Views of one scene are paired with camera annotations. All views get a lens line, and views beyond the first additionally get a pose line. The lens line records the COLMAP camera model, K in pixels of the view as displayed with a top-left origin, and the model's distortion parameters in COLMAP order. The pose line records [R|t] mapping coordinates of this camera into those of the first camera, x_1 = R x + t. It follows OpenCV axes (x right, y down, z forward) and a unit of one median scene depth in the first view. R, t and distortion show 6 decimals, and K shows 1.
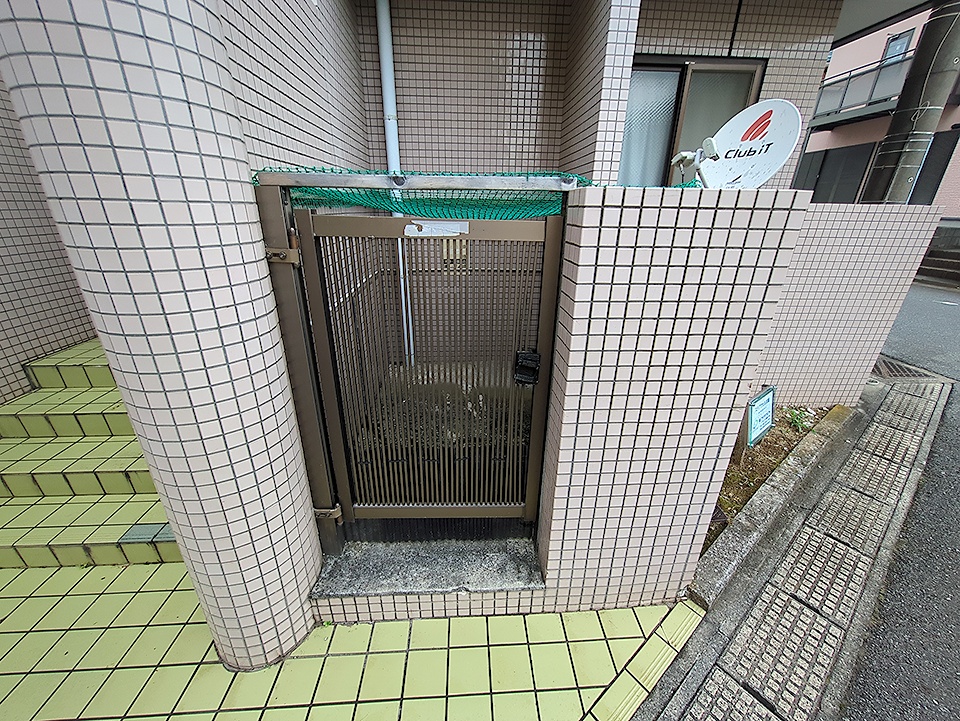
lens RADIAL K [[378.0, 0, 480.6], [0, 378.0, 361.7], [0, 0, 1]] dist [-0.005044, 0.003253]
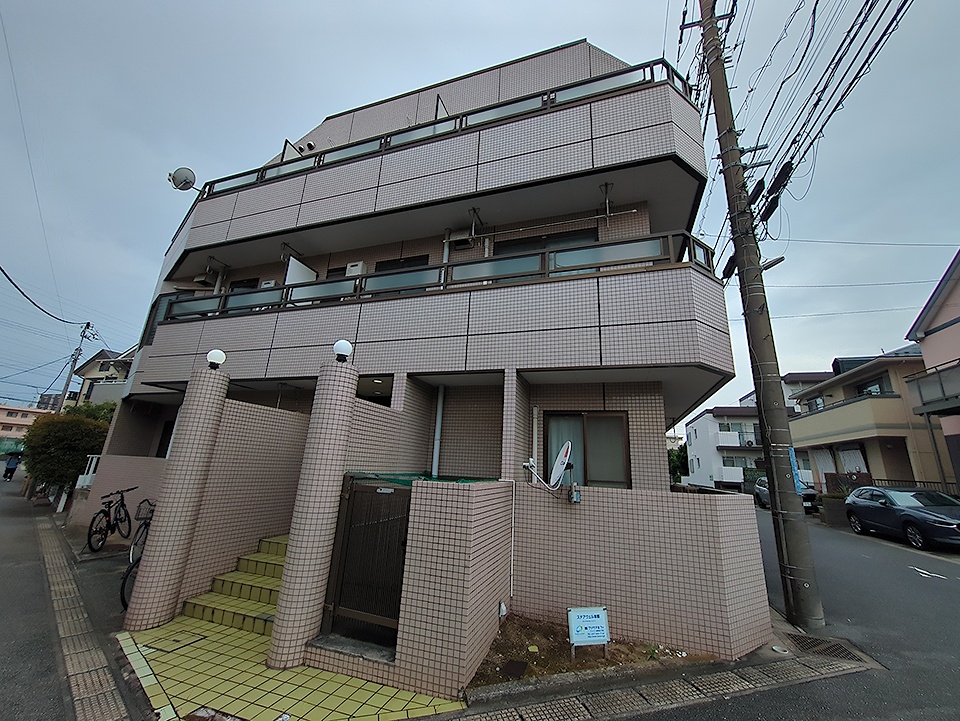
lens RADIAL K [[378.0, 0, 484.0], [0, 378.0, 356.6], [0, 0, 1]] dist [-0.005044, 0.003253]
pose [[0.929443, -0.071455, -0.361980, 1.277775], [-0.173213, 0.781737, -0.599069, 0.365042], [0.325780, 0.619501, 0.714203, -1.168874]]
